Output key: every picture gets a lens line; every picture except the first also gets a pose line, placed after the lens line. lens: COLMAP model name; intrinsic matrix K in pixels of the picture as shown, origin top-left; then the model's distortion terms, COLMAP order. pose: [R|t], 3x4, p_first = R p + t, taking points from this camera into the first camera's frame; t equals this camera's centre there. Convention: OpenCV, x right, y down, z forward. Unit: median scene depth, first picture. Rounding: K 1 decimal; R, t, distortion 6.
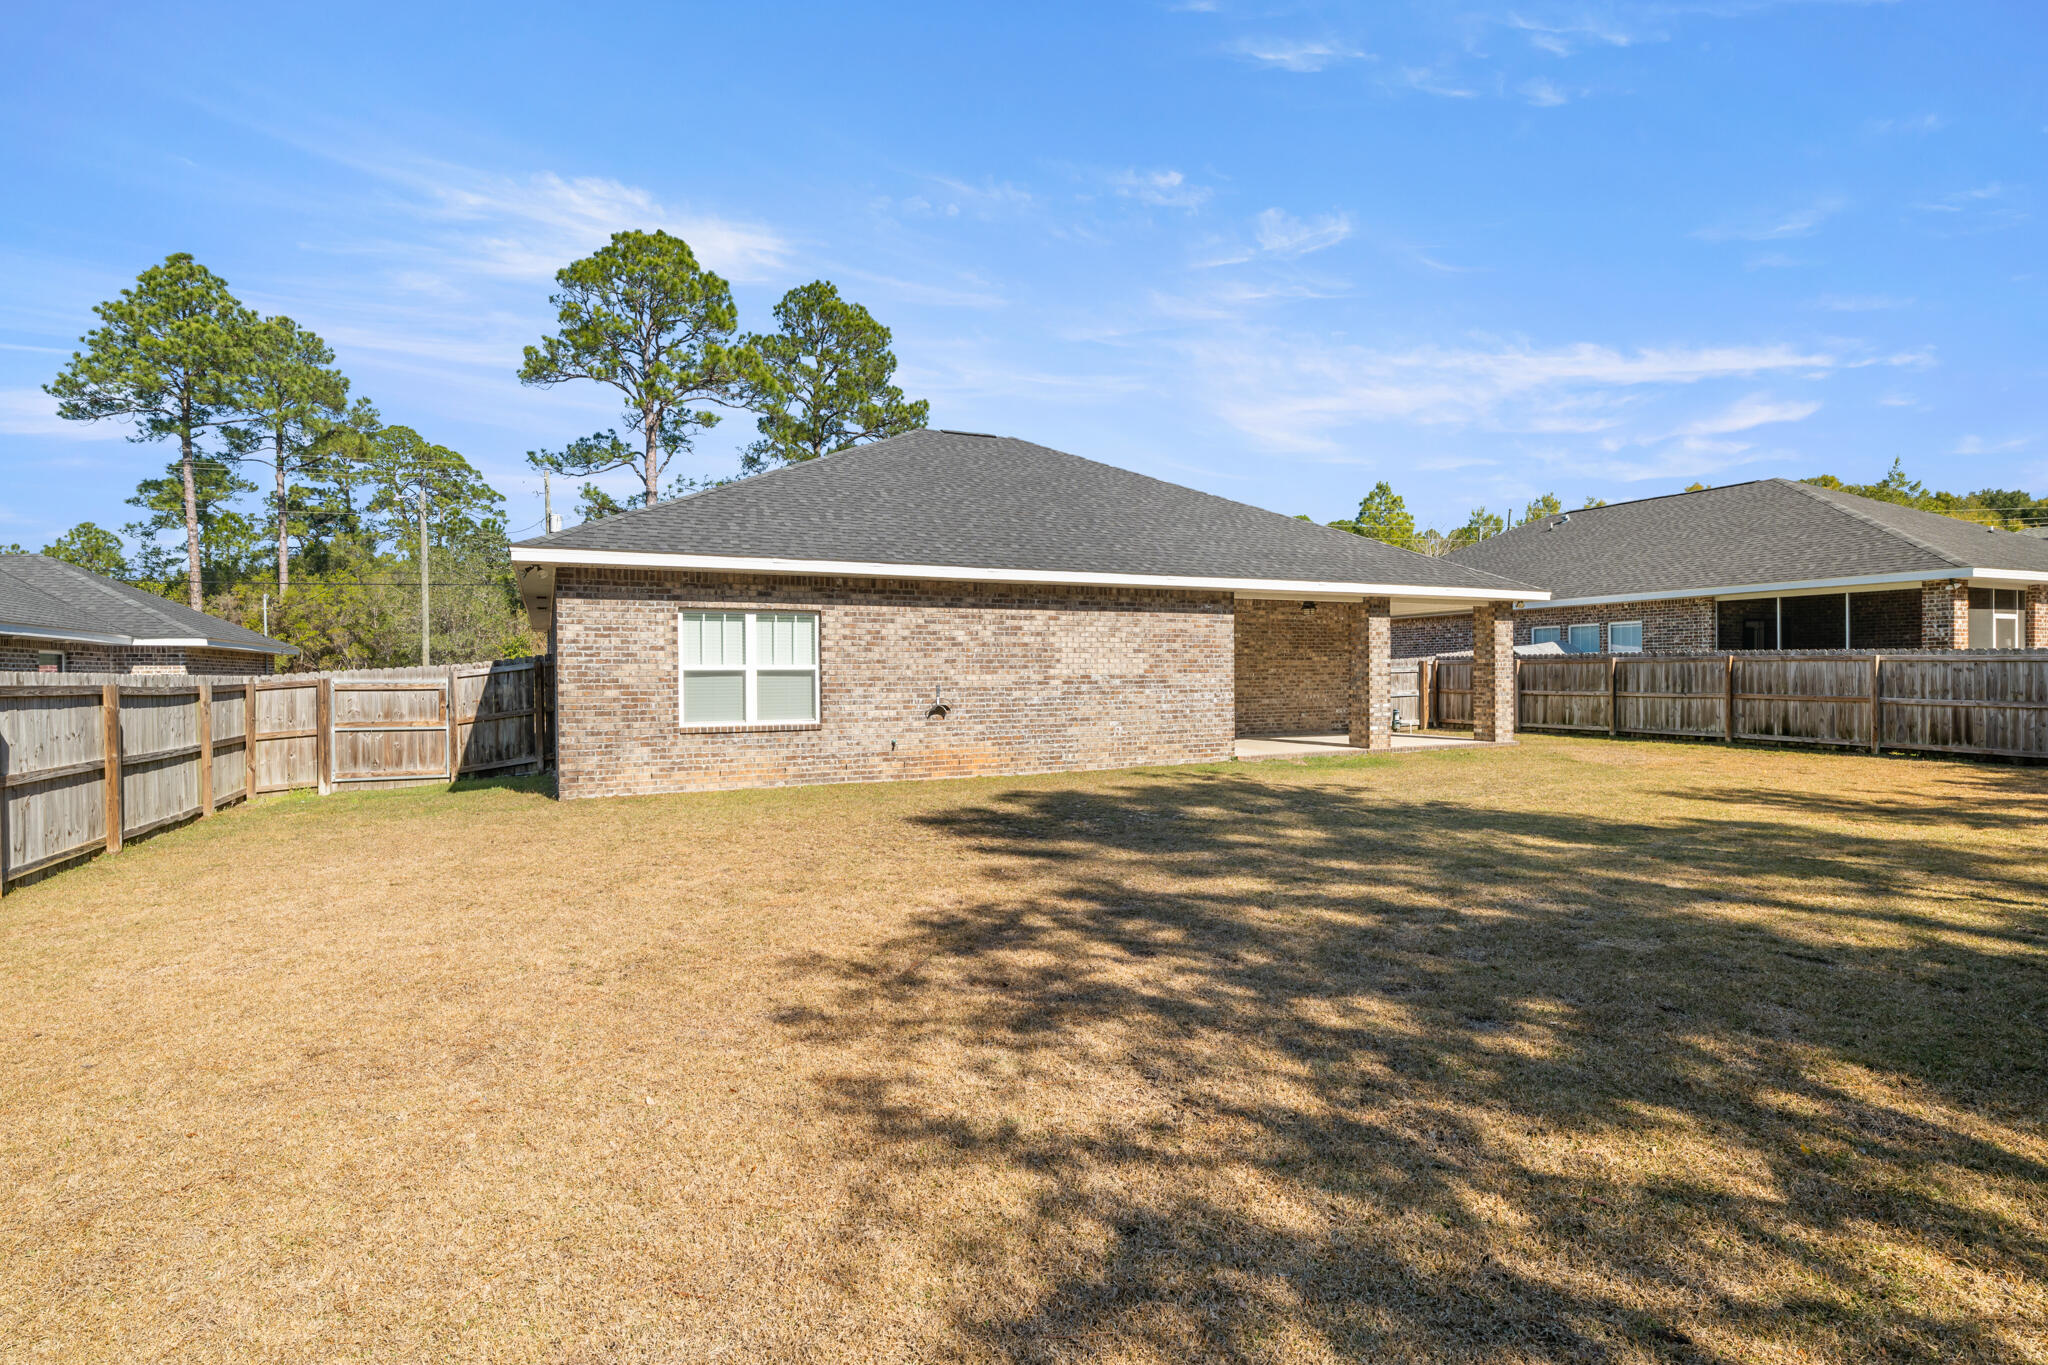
lens RADIAL K [[987.9, 0, 1053.4], [0, 987.9, 676.6], [0, 0, 1]] dist [-0.002767, 0.001742]
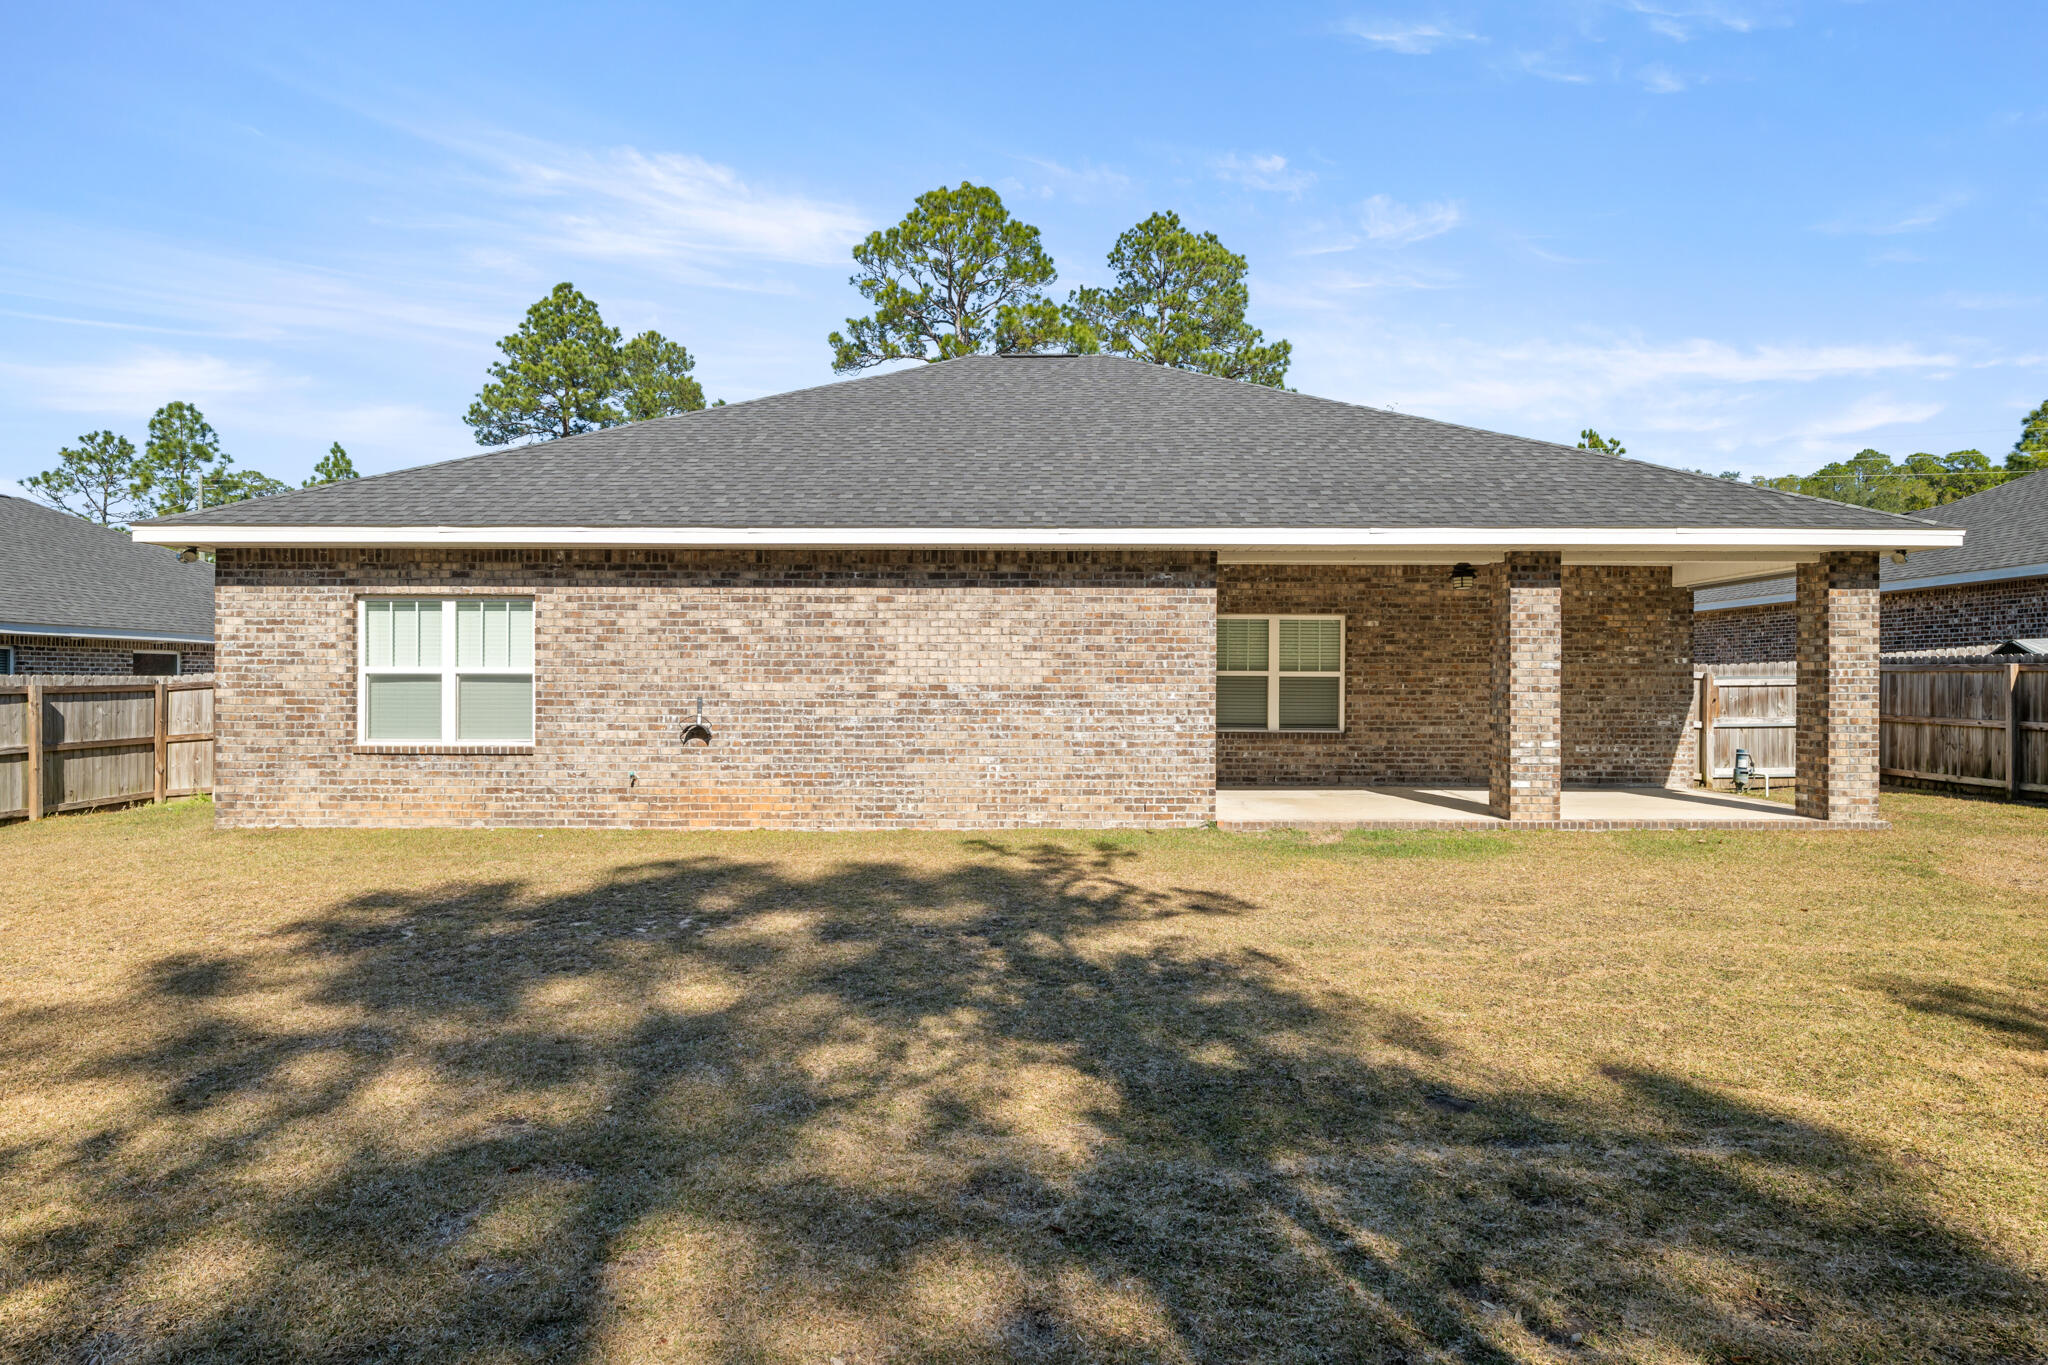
lens RADIAL K [[1127.8, 0, 1060.2], [0, 1127.8, 683.9], [0, 0, 1]] dist [-0.000407, -0.001640]
pose [[0.899276, 0.011705, -0.437225, 0.444043], [-0.010071, 0.999931, 0.006057, -0.007711], [0.437266, -0.001043, 0.899332, 0.366263]]
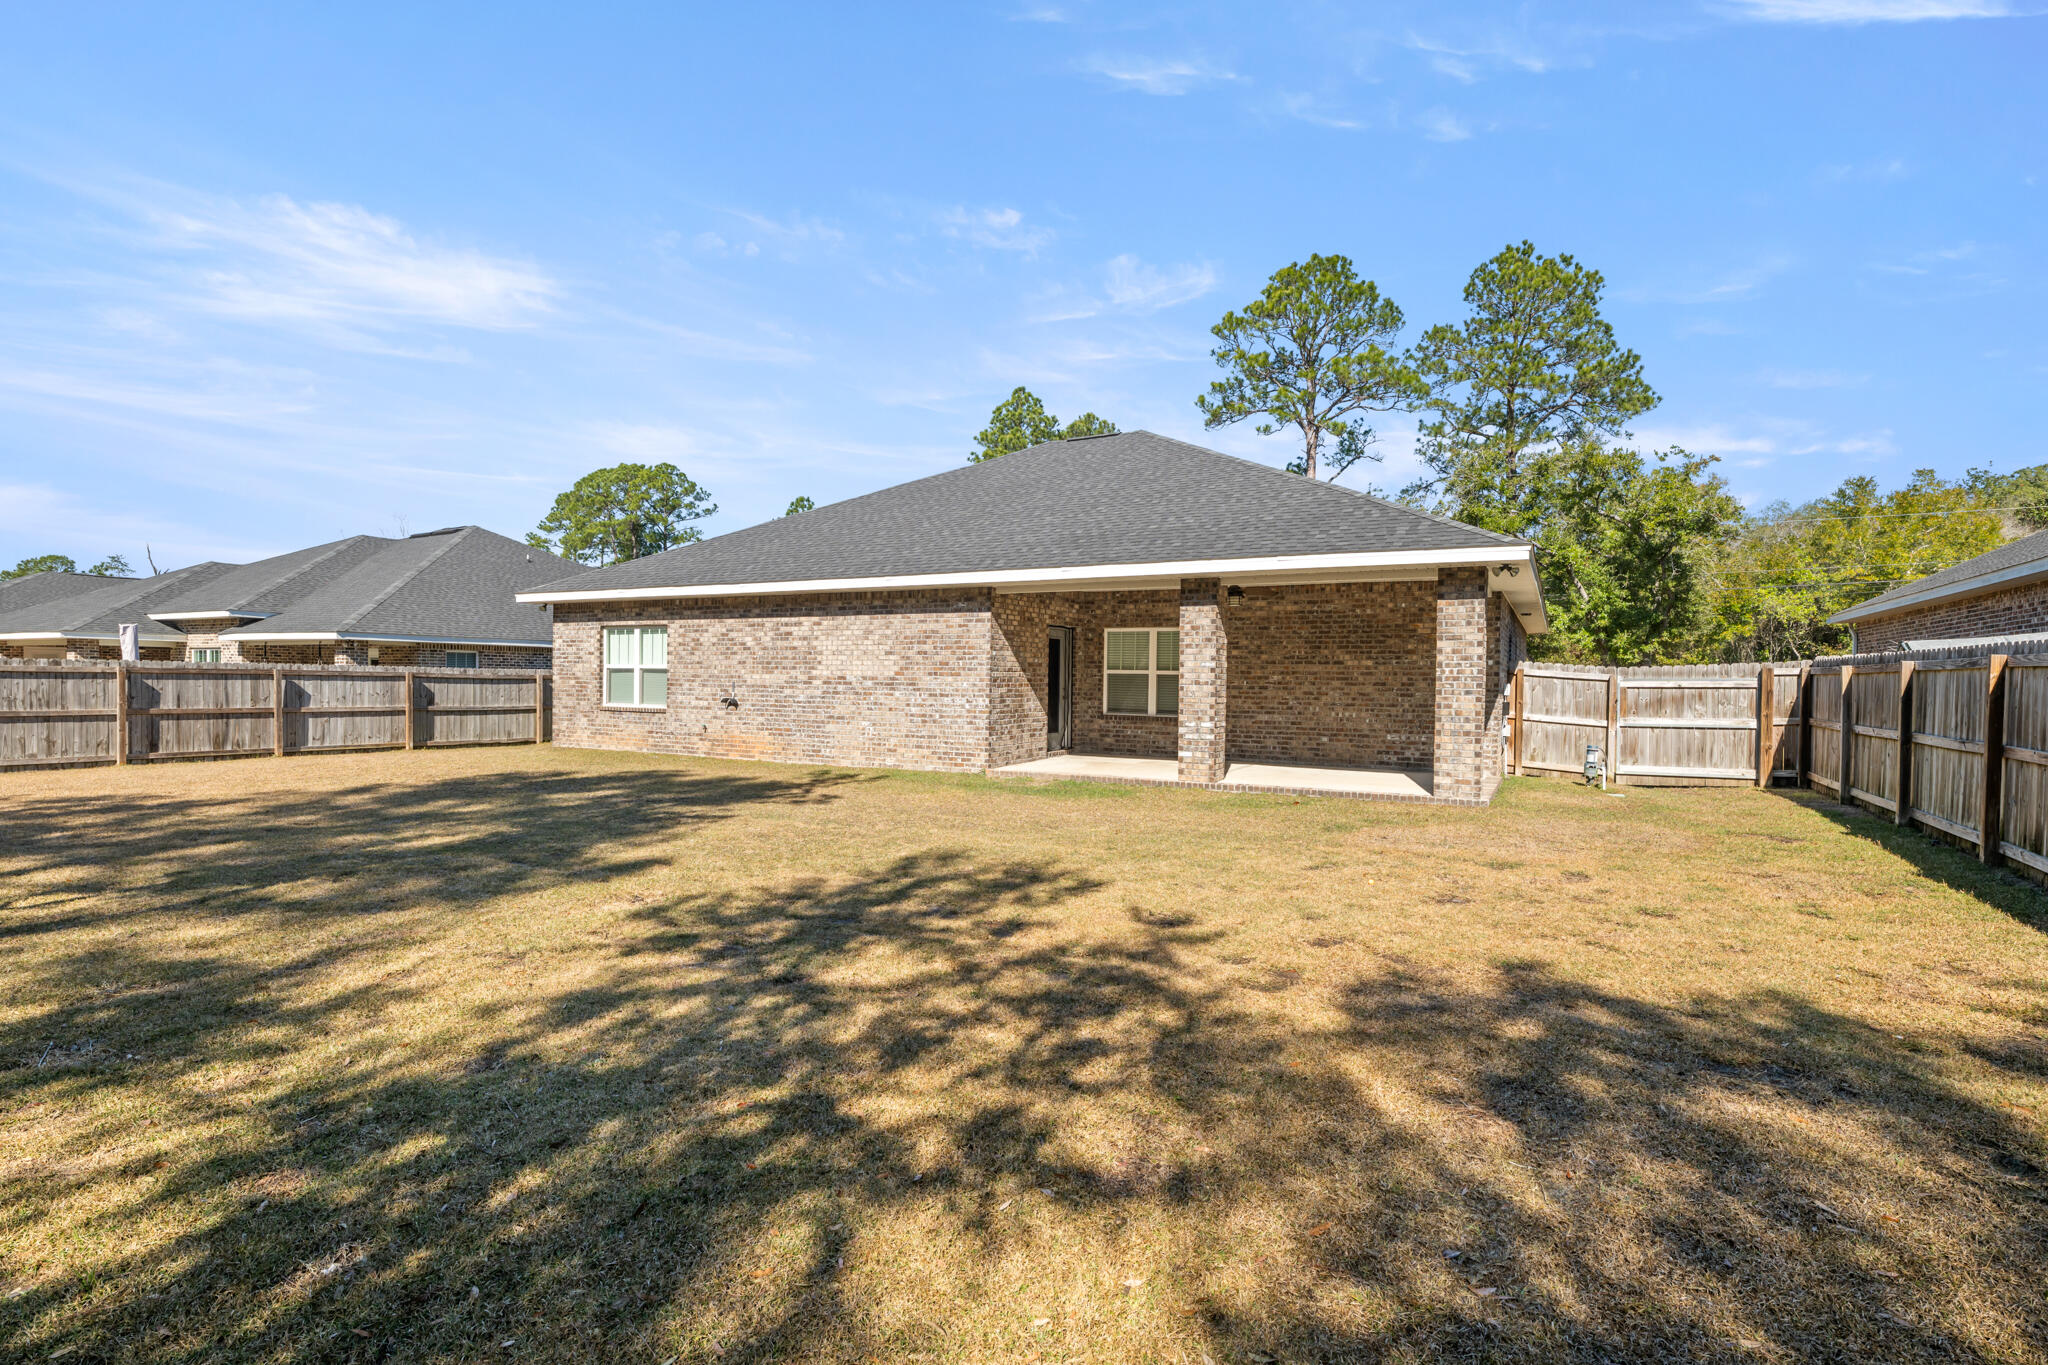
lens RADIAL K [[987.9, 0, 1066.8], [0, 987.9, 701.0], [0, 0, 1]] dist [-0.002767, 0.001742]
pose [[0.587834, 0.032110, -0.808344, 1.055115], [-0.018821, 0.999484, 0.026016, -0.007111], [0.808763, -0.000079, 0.588135, 0.582918]]
